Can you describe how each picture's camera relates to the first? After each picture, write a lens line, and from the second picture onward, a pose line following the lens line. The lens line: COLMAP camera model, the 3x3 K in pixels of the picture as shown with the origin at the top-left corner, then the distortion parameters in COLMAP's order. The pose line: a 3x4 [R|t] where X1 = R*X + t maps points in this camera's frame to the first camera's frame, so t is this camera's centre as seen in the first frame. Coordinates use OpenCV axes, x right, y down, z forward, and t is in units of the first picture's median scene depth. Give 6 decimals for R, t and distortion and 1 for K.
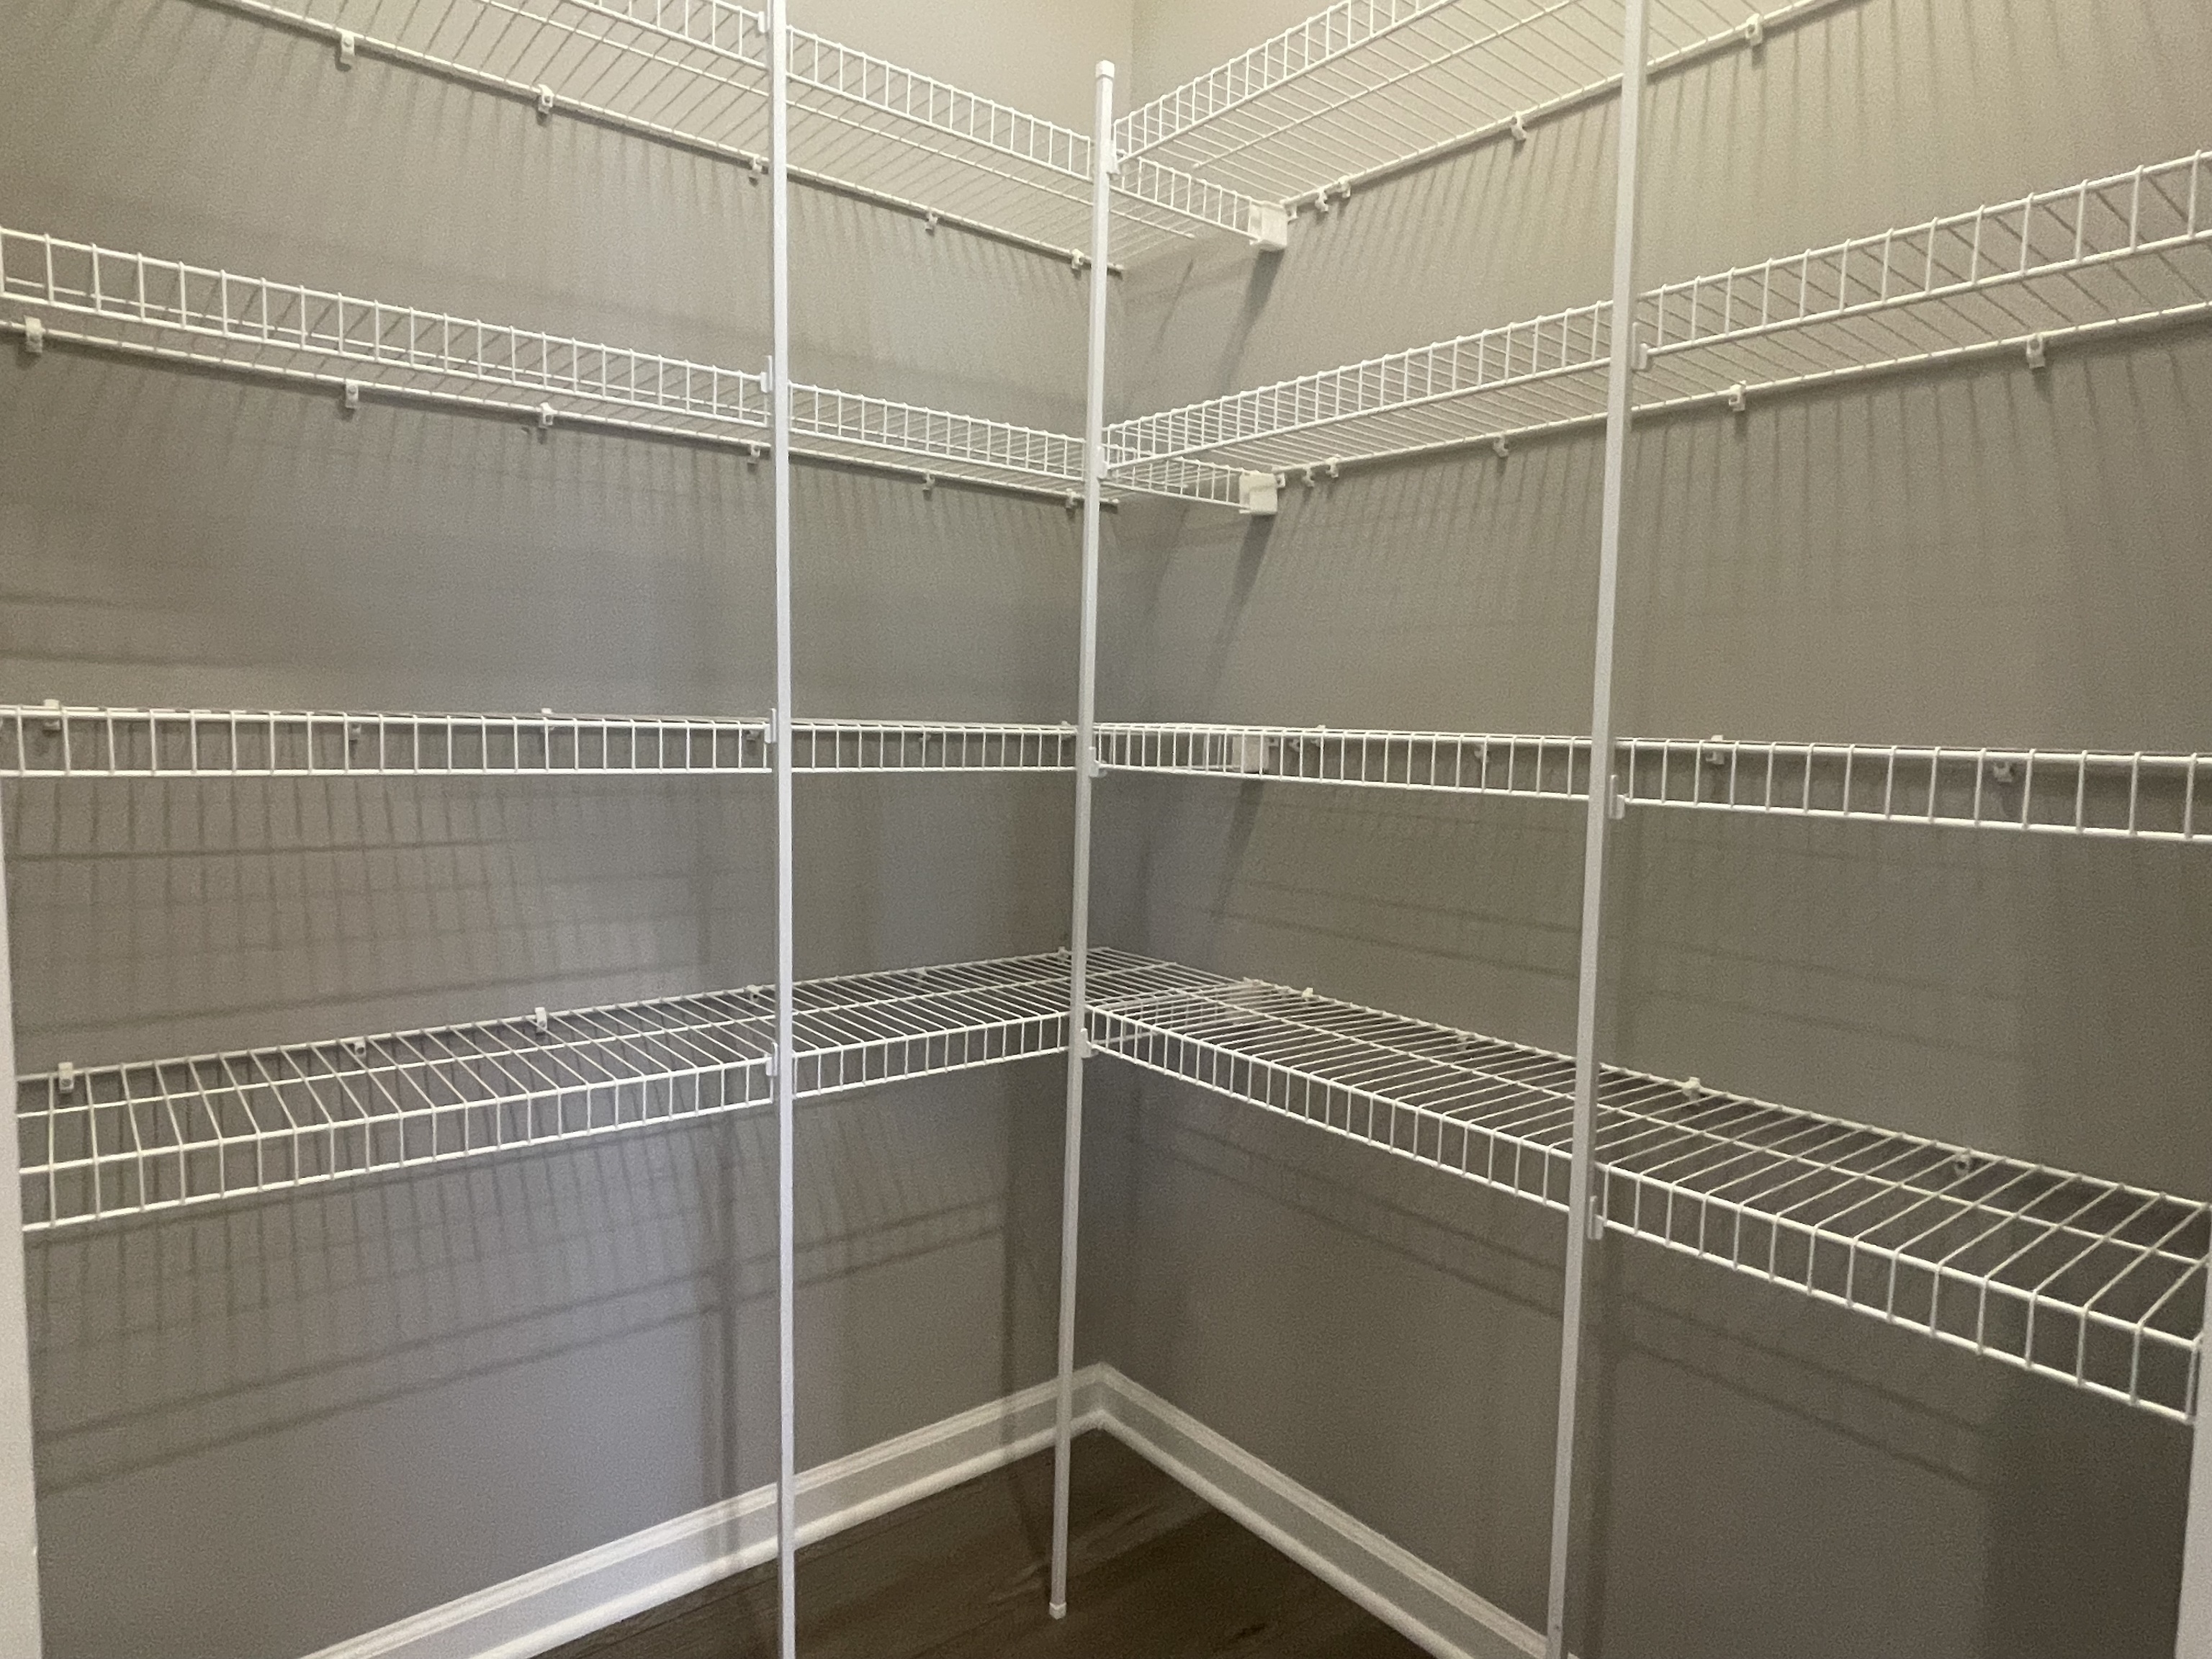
lens RADIAL K [[1307.5, 0, 1106.0], [0, 1307.5, 829.5], [0, 0, 1]] dist [-0.001932, -0.003689]
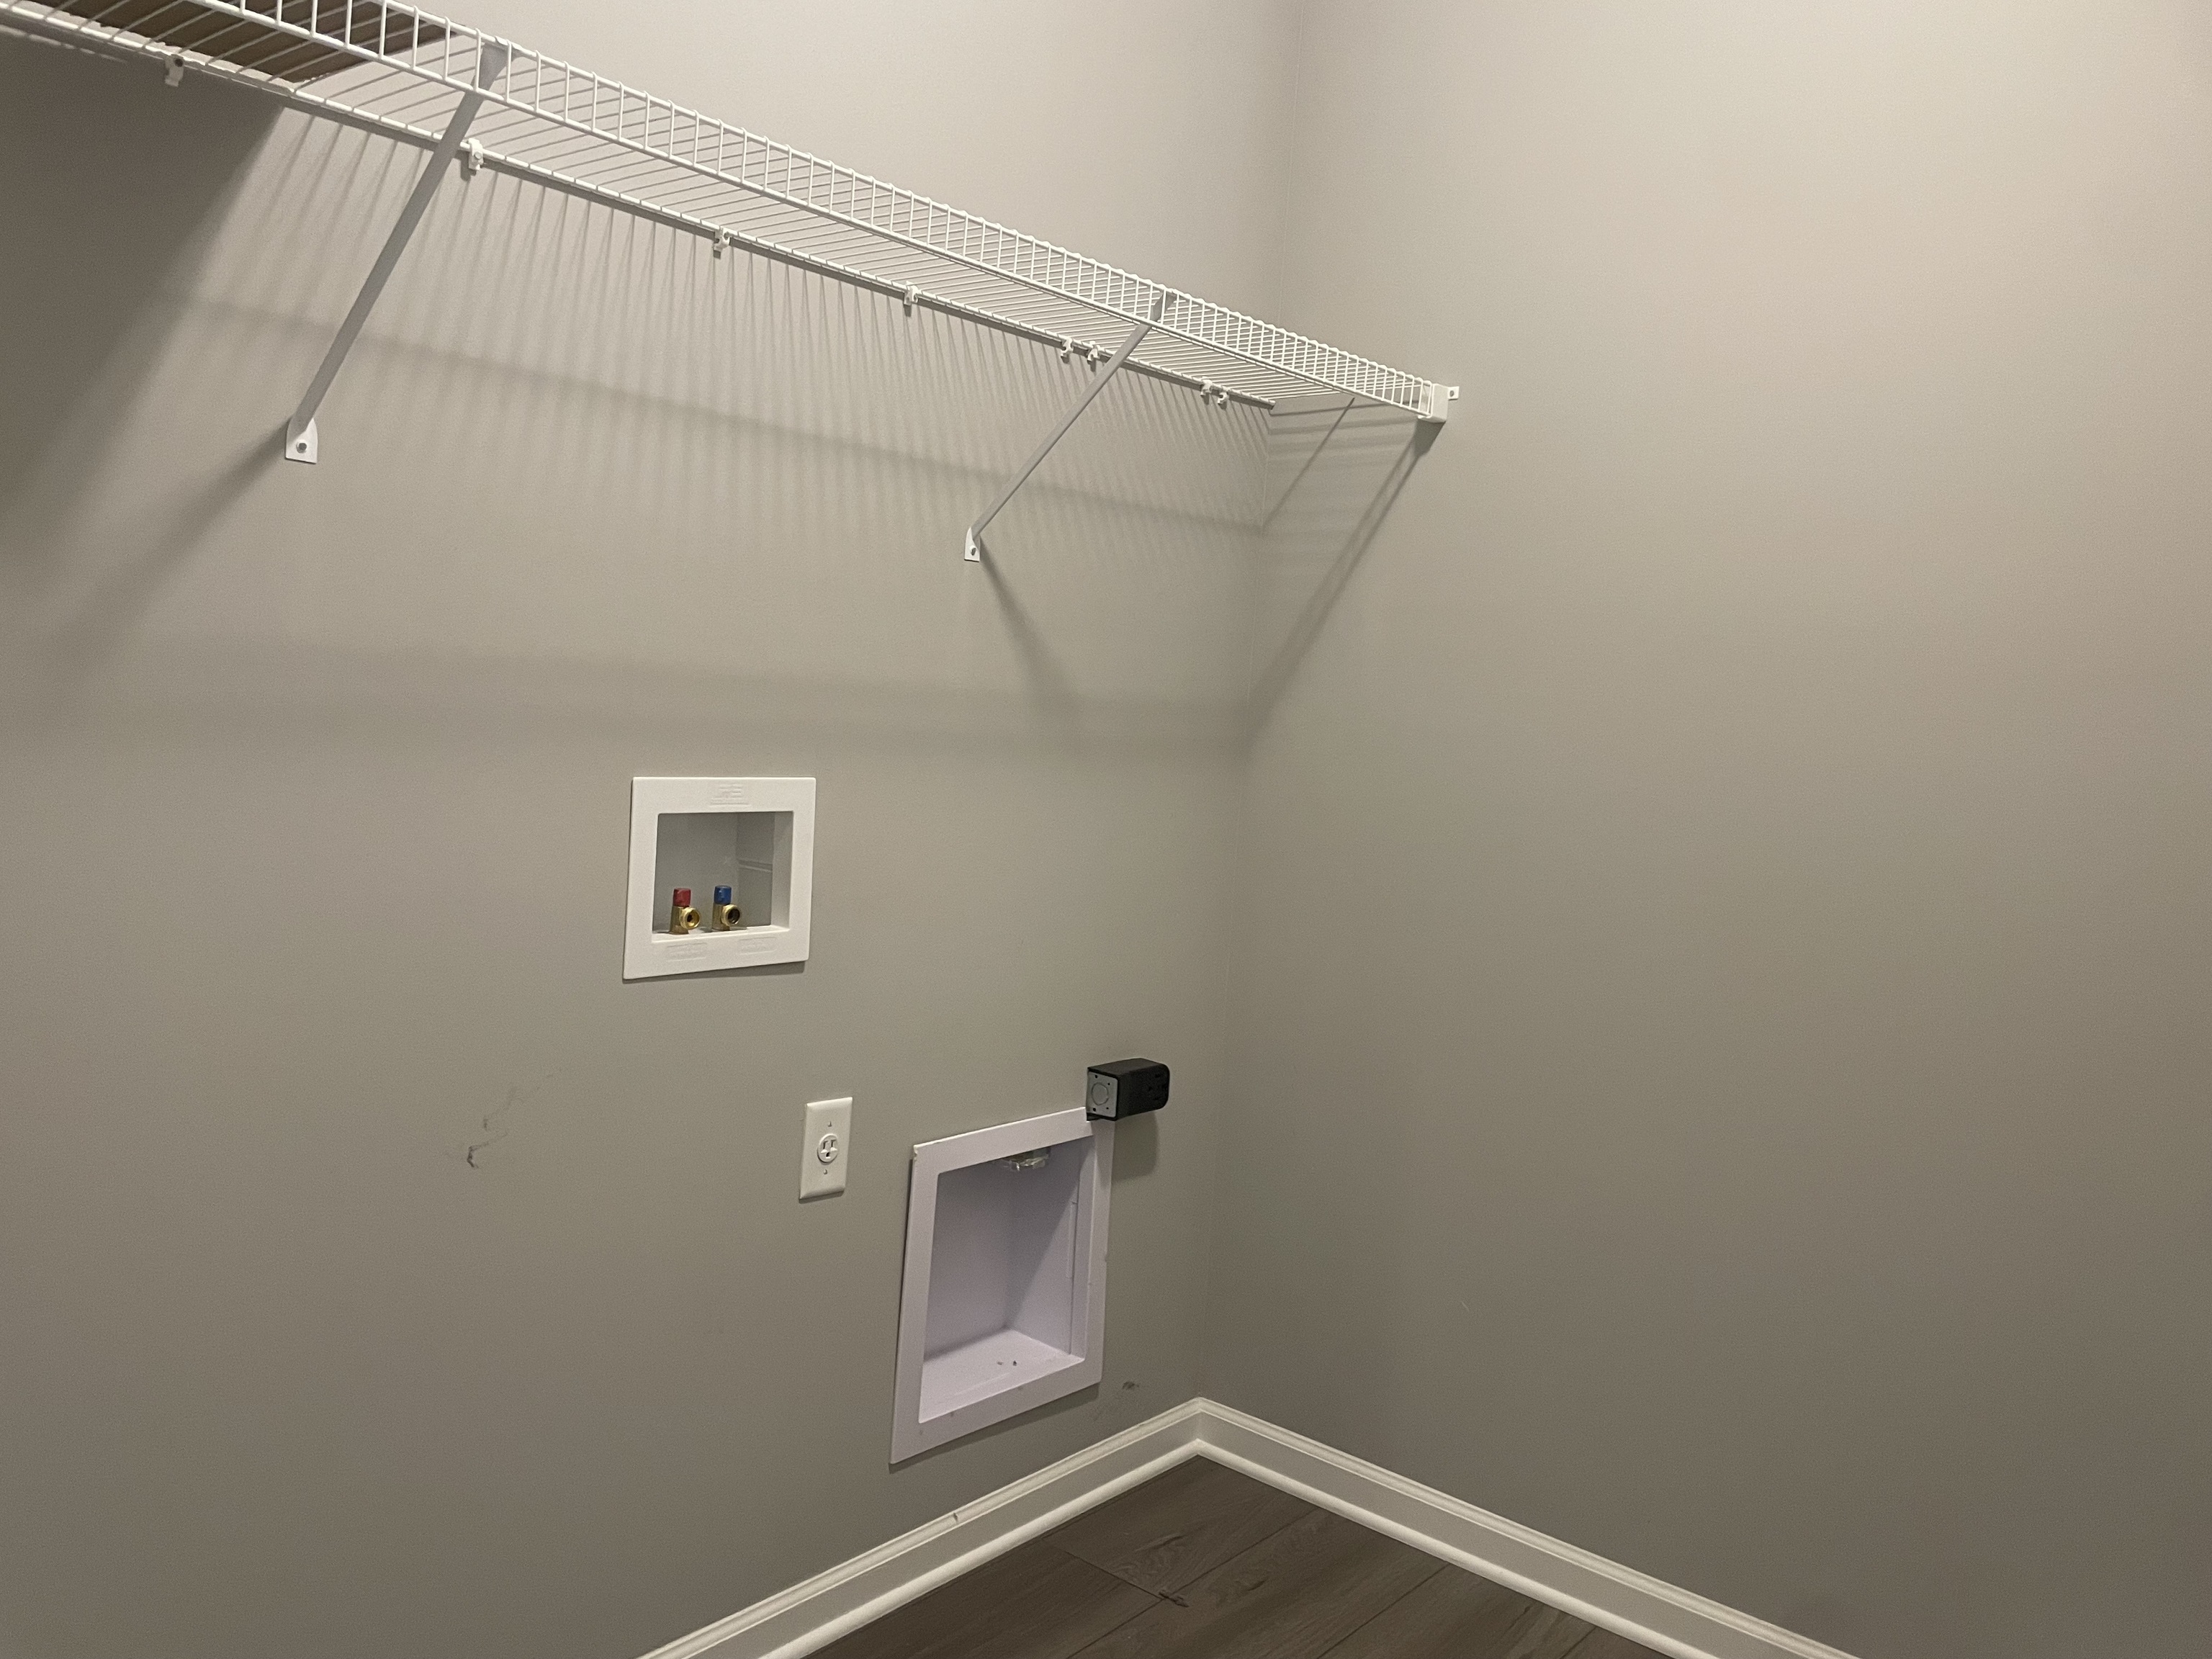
lens RADIAL K [[1680.8, 0, 1106.0], [0, 1680.8, 829.5], [0, 0, 1]] dist [0.079879, -0.059969]
pose [[0.976906, -0.042391, 0.209422, -0.430202], [0.057266, 0.996209, -0.065481, 0.057522], [-0.205852, 0.075962, 0.975630, -0.431890]]
